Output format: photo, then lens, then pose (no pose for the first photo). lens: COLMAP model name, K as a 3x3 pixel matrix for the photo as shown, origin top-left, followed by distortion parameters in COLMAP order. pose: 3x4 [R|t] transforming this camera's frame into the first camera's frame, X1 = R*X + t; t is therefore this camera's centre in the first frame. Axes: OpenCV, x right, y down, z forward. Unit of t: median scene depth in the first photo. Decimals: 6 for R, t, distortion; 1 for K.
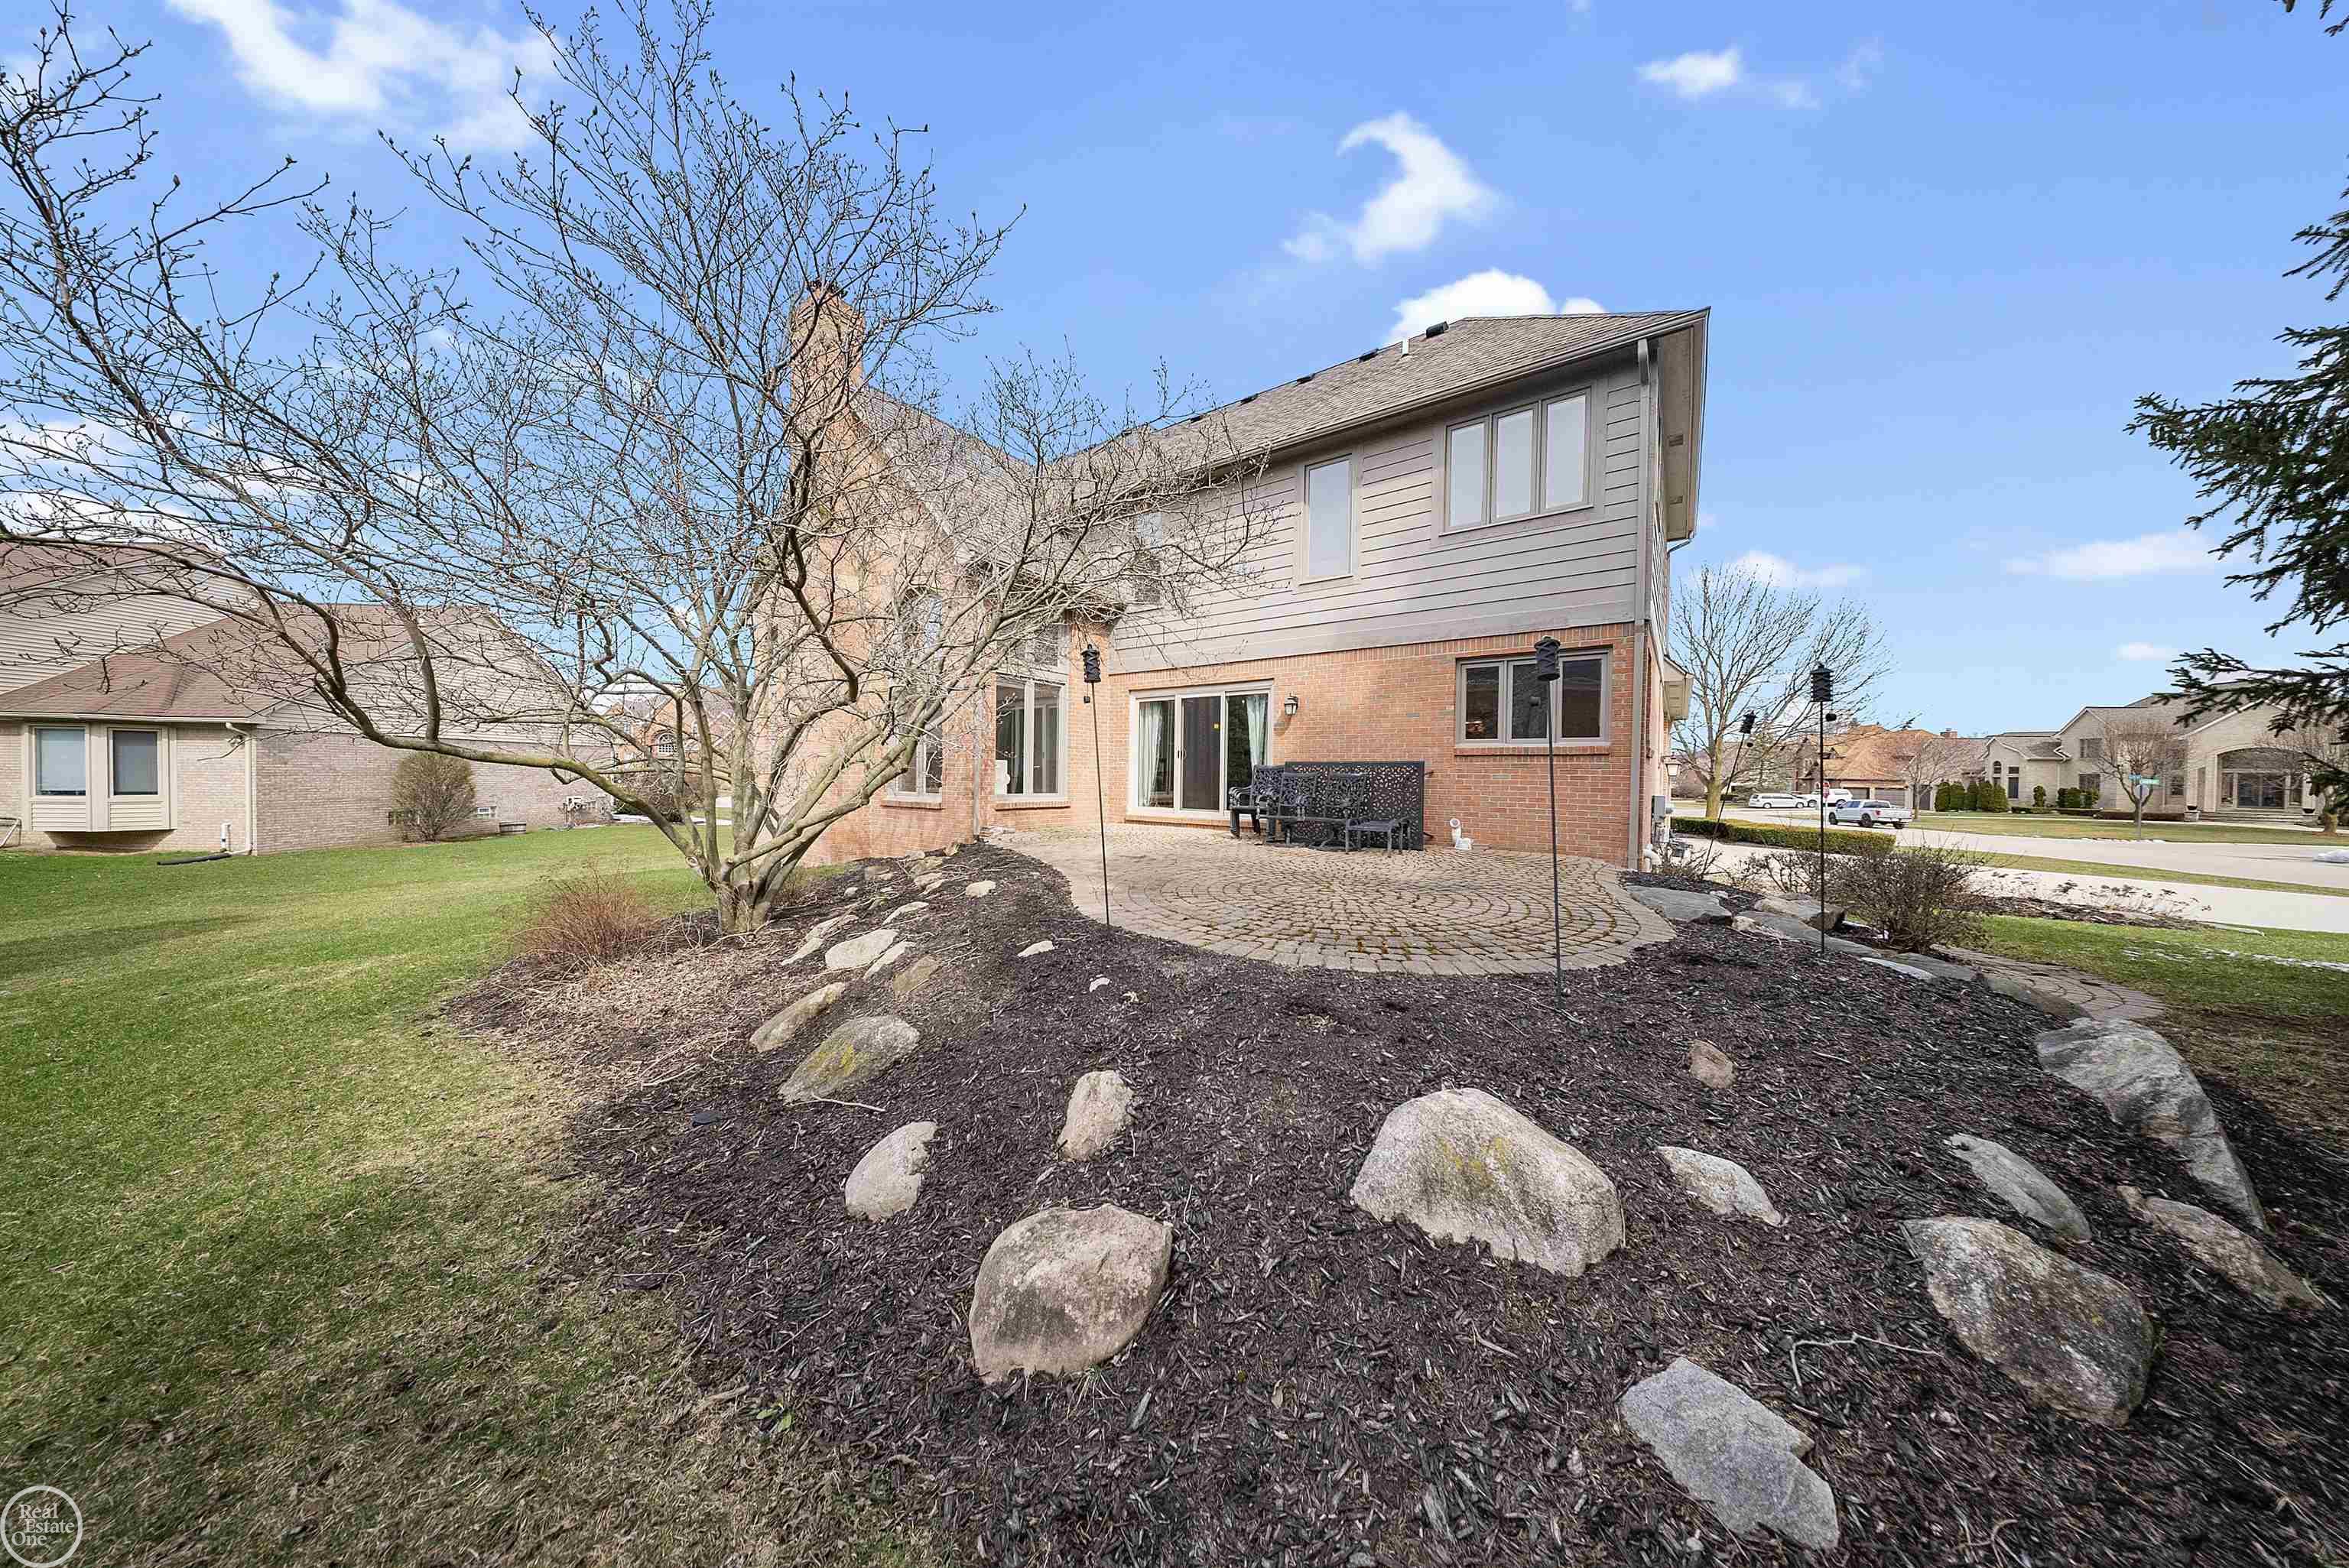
lens RADIAL K [[693.1, 0, 1180.9], [0, 693.1, 776.5], [0, 0, 1]] dist [-0.000154, -0.002747]
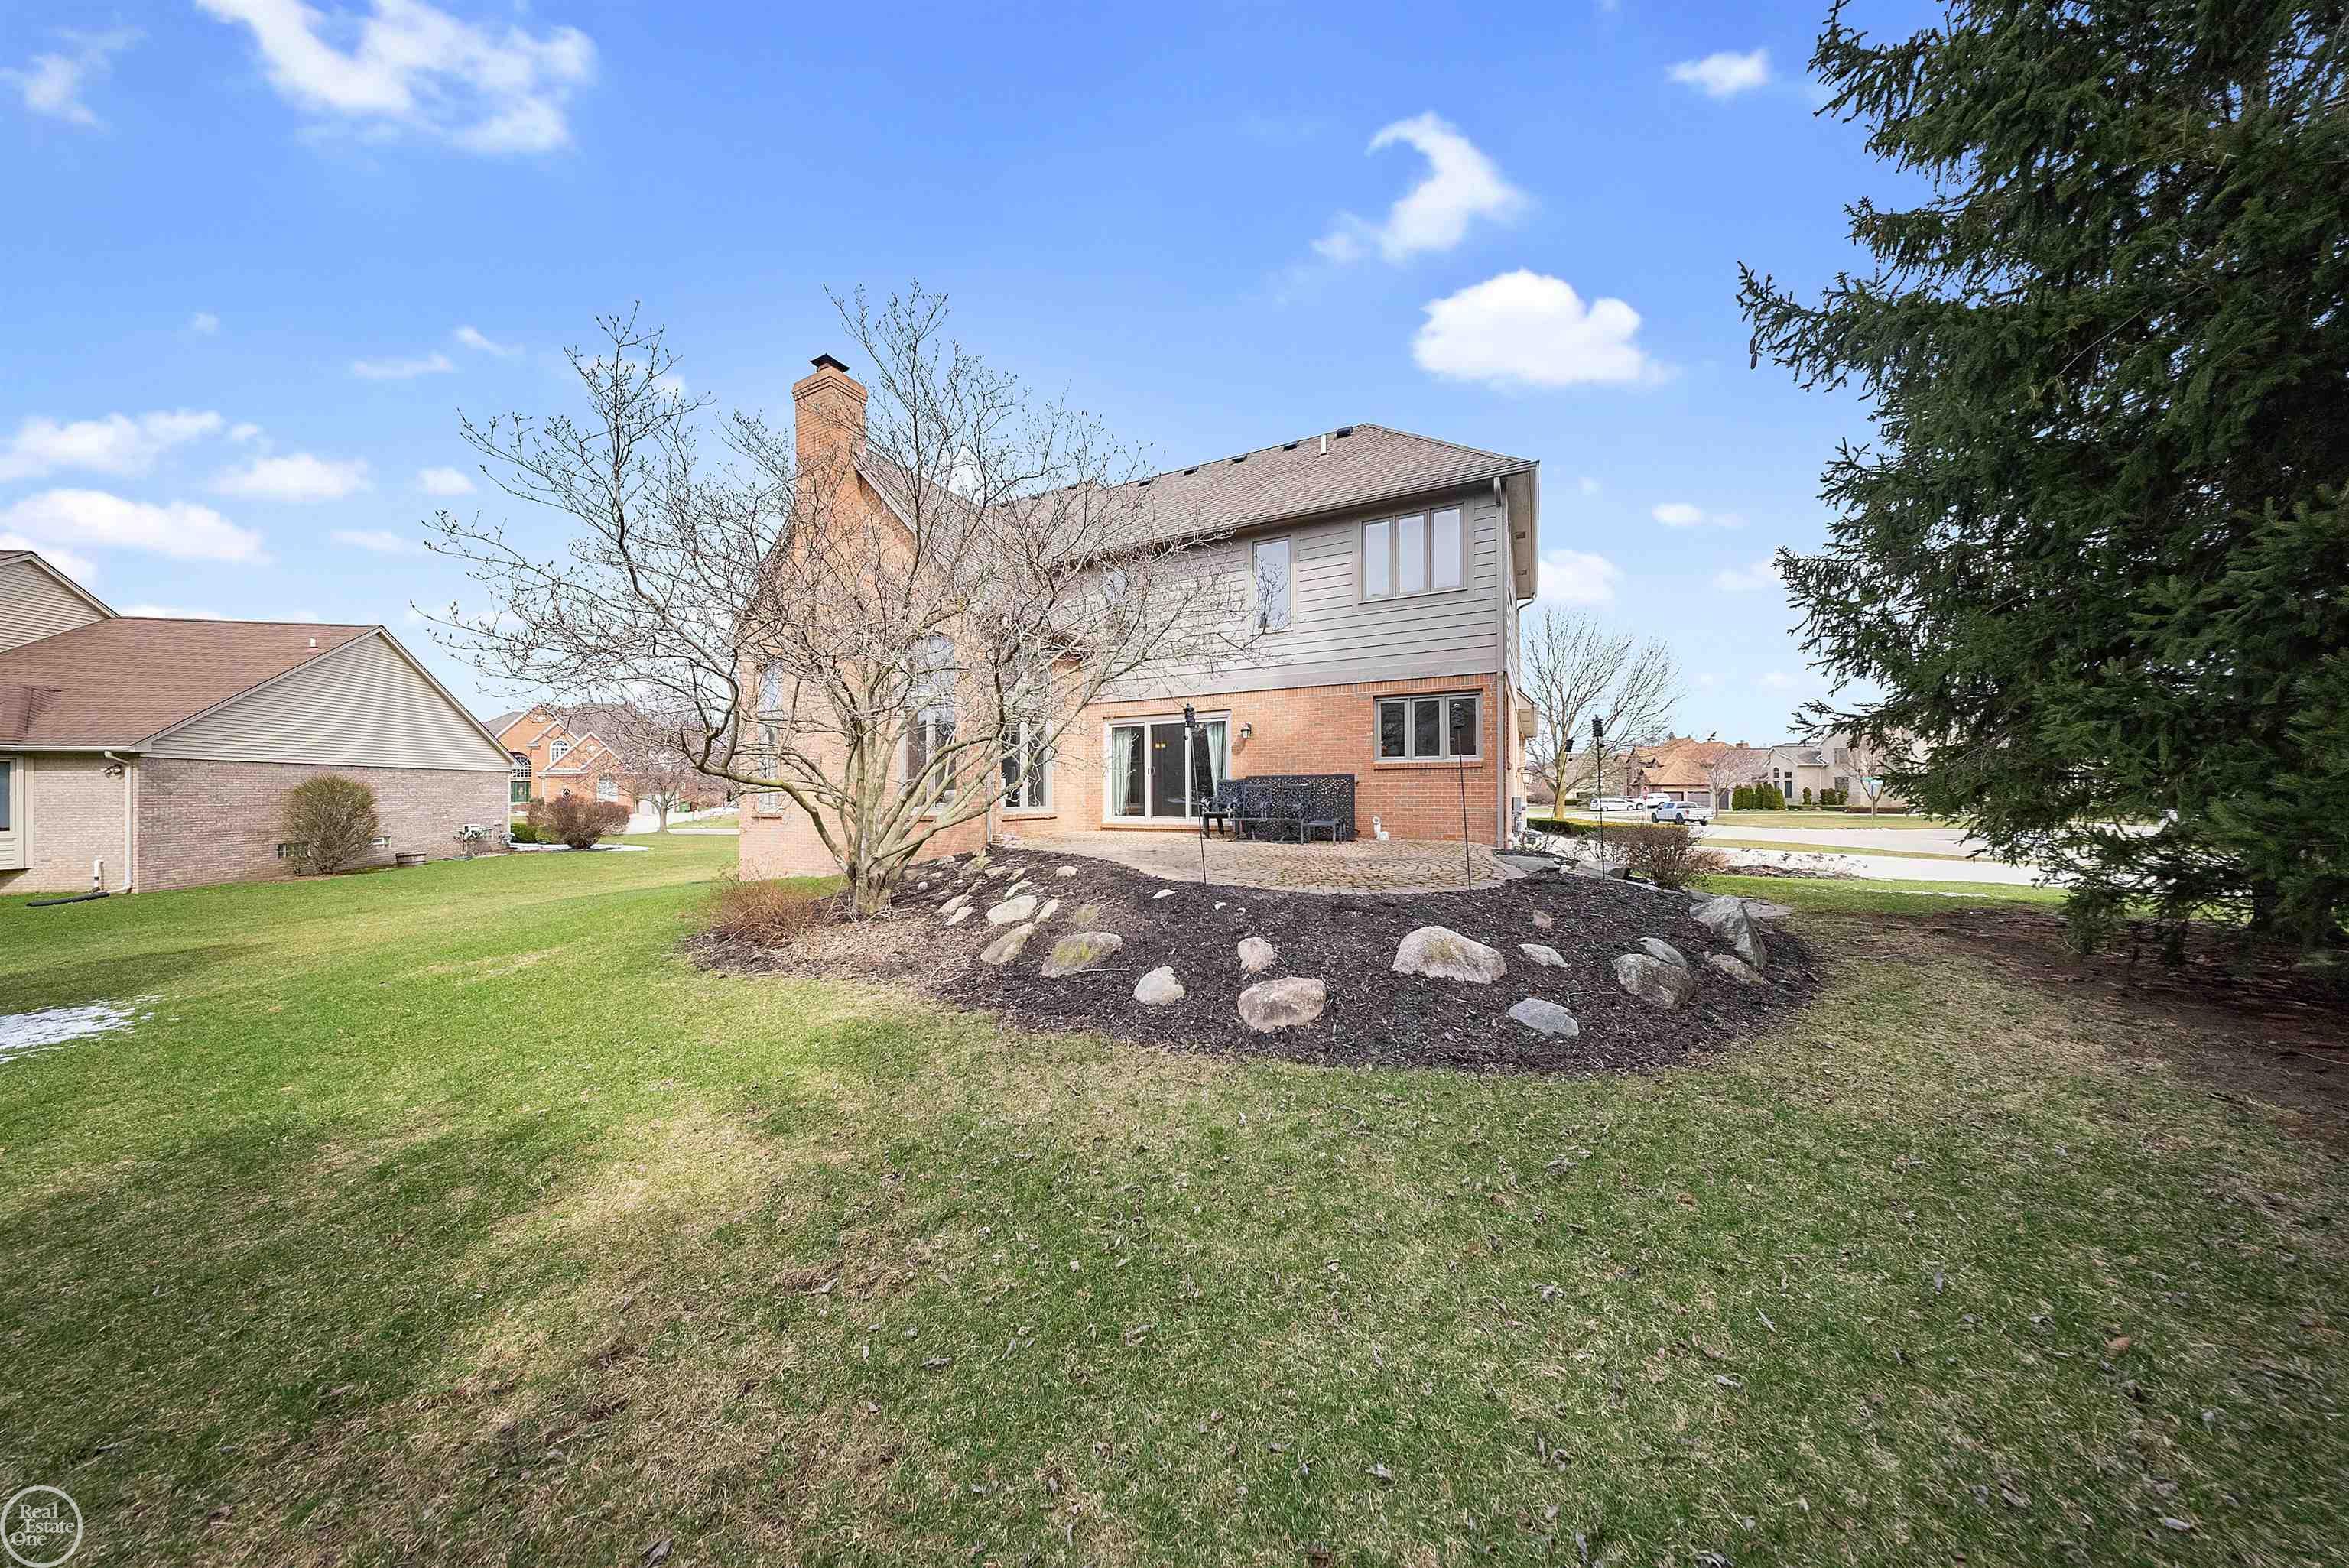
lens RADIAL K [[693.1, 0, 1180.9], [0, 693.1, 776.5], [0, 0, 1]] dist [-0.000154, -0.002747]
pose [[0.988303, -0.015007, 0.151760, -0.155961], [0.018571, 0.999583, -0.022093, 0.005217], [-0.151365, 0.024653, 0.988170, -0.229471]]
